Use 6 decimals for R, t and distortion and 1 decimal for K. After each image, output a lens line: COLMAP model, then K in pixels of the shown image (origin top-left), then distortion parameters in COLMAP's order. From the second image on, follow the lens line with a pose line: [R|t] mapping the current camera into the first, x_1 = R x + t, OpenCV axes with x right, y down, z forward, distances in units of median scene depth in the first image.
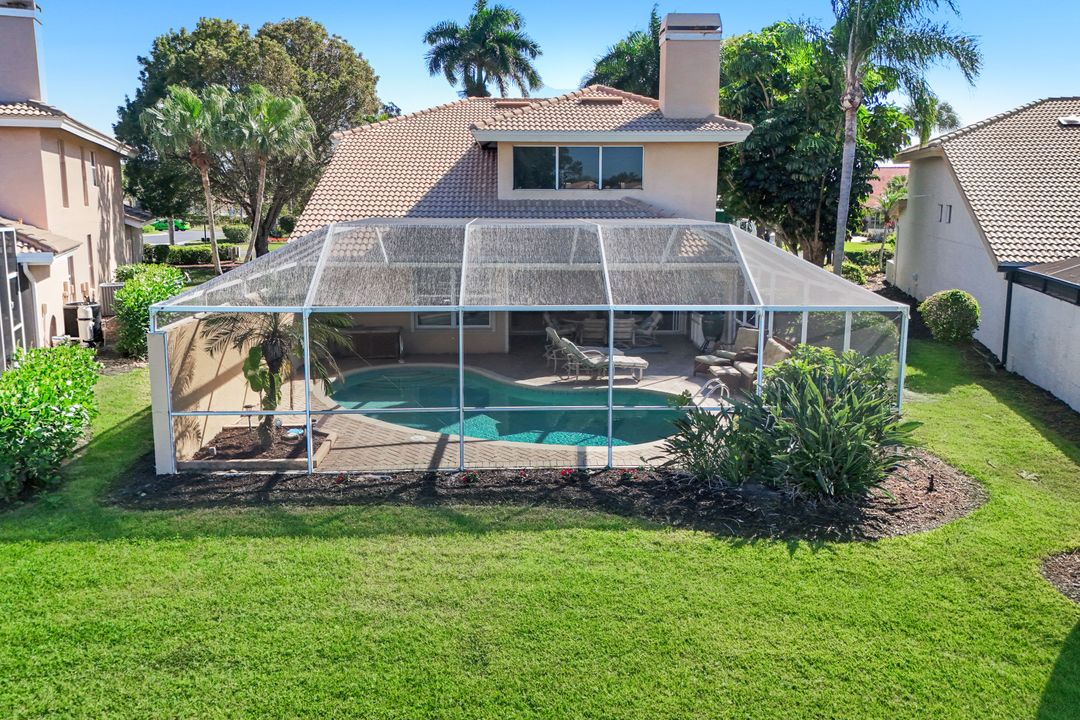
lens RADIAL K [[809.7, 0, 536.0], [0, 809.7, 311.6], [0, 0, 1]] dist [0.092324, -0.095216]
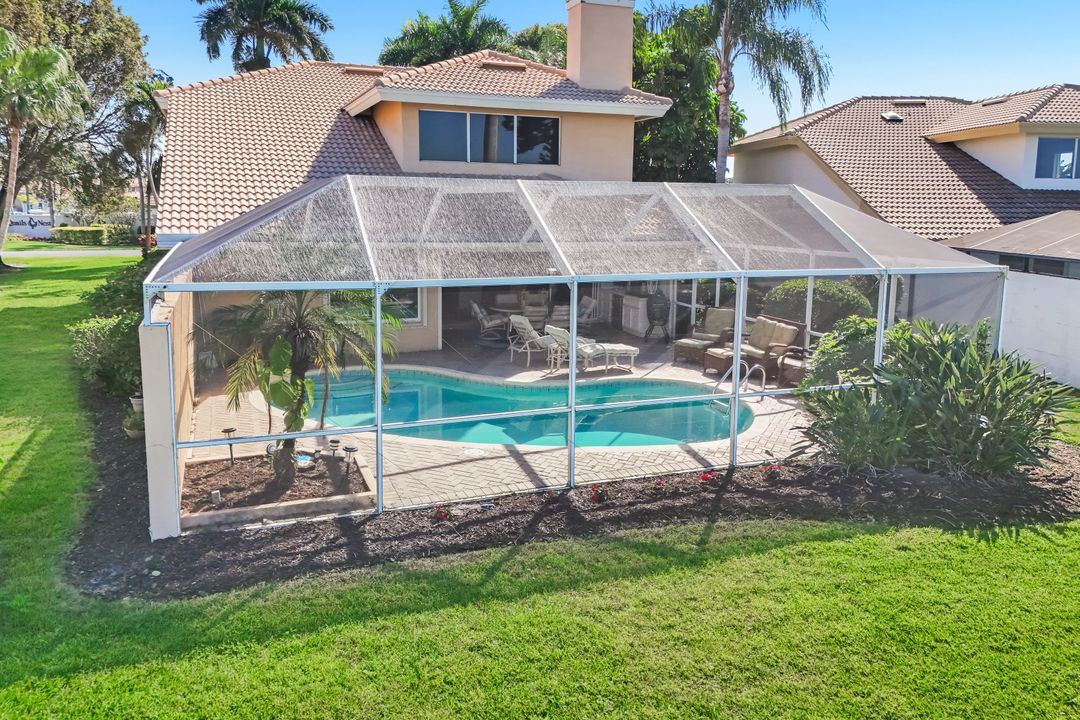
lens RADIAL K [[809.5, 0, 536.3], [0, 809.5, 327.8], [0, 0, 1]] dist [0.074685, -0.059658]
pose [[0.945323, -0.040912, 0.323560, -0.376162], [0.036524, 0.999140, 0.019627, 0.025779], [-0.324085, -0.006736, 0.946004, 0.276196]]
